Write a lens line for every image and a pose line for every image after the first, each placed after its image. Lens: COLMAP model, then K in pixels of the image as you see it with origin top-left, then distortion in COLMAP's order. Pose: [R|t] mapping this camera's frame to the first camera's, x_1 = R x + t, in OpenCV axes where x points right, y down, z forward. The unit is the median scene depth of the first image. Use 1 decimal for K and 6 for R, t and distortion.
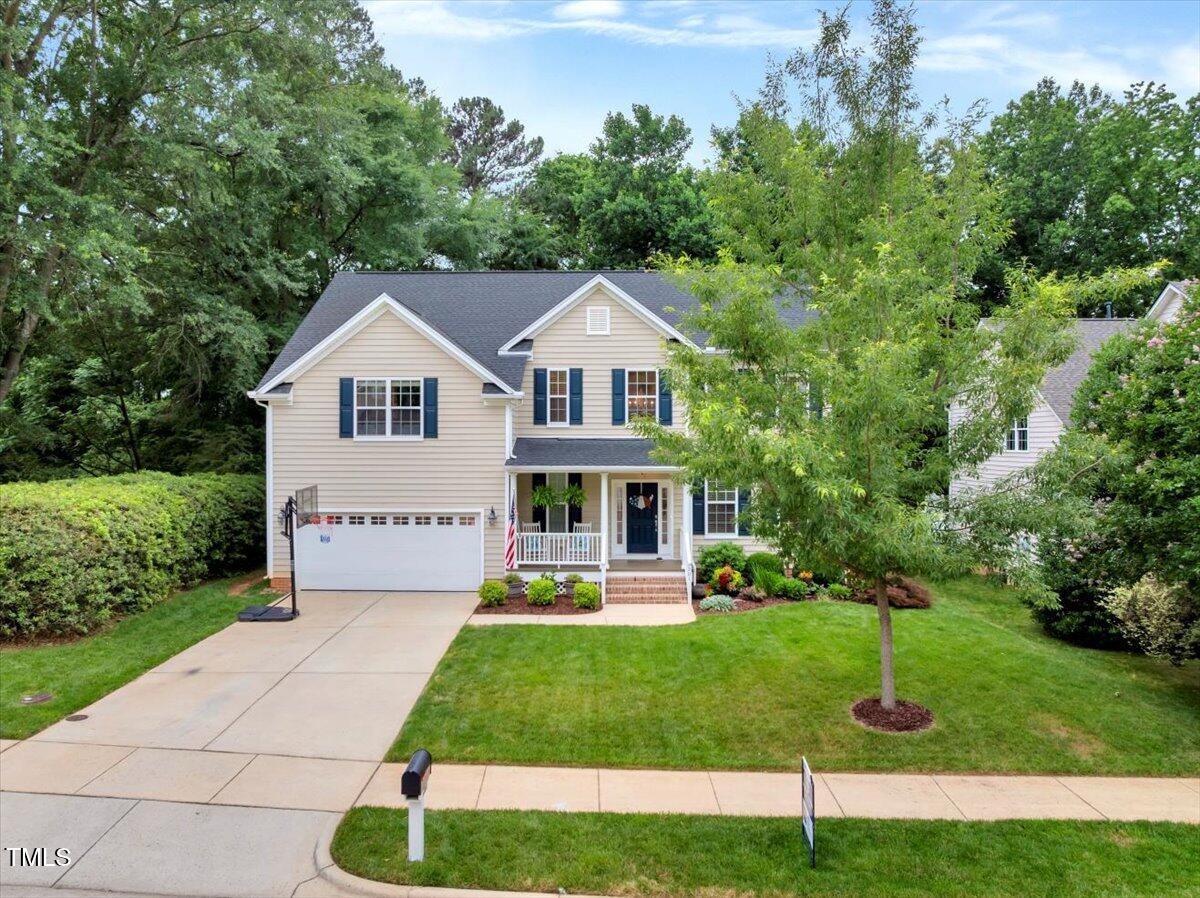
lens RADIAL K [[851.3, 0, 596.1], [0, 851.3, 447.9], [0, 0, 1]] dist [-0.043415, -0.005808]
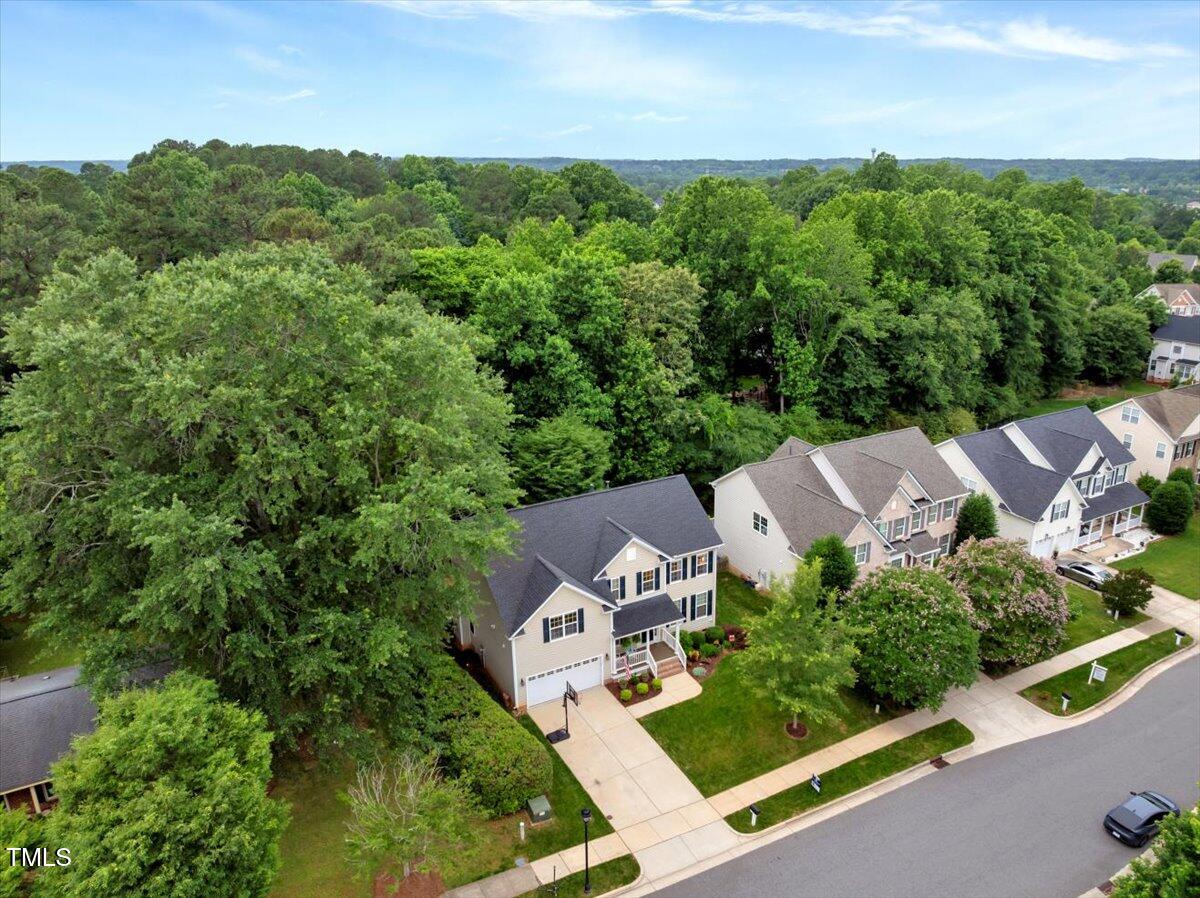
lens RADIAL K [[851.3, 0, 602.9], [0, 851.3, 451.0], [0, 0, 1]] dist [-0.043415, -0.005808]
pose [[0.867348, -0.163579, 0.470052, -1.390719], [0.003582, 0.946473, 0.322764, -1.472558], [-0.497689, -0.278265, 0.821507, -0.902095]]
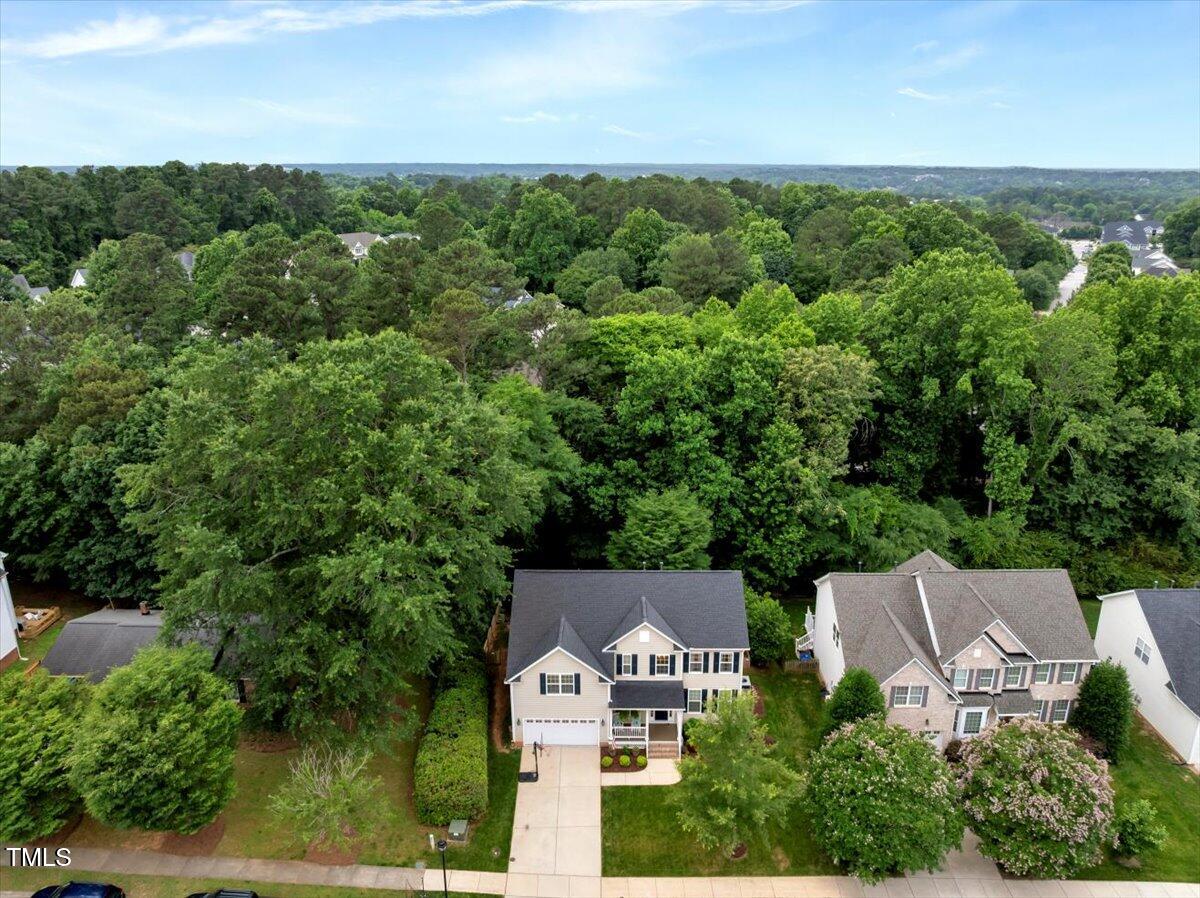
lens RADIAL K [[851.3, 0, 597.9], [0, 851.3, 444.3], [0, 0, 1]] dist [-0.043415, -0.005808]
pose [[0.999939, -0.007083, 0.008476, -0.188832], [0.004117, 0.951031, 0.309067, -1.839716], [-0.010250, -0.309013, 0.951002, -1.412850]]
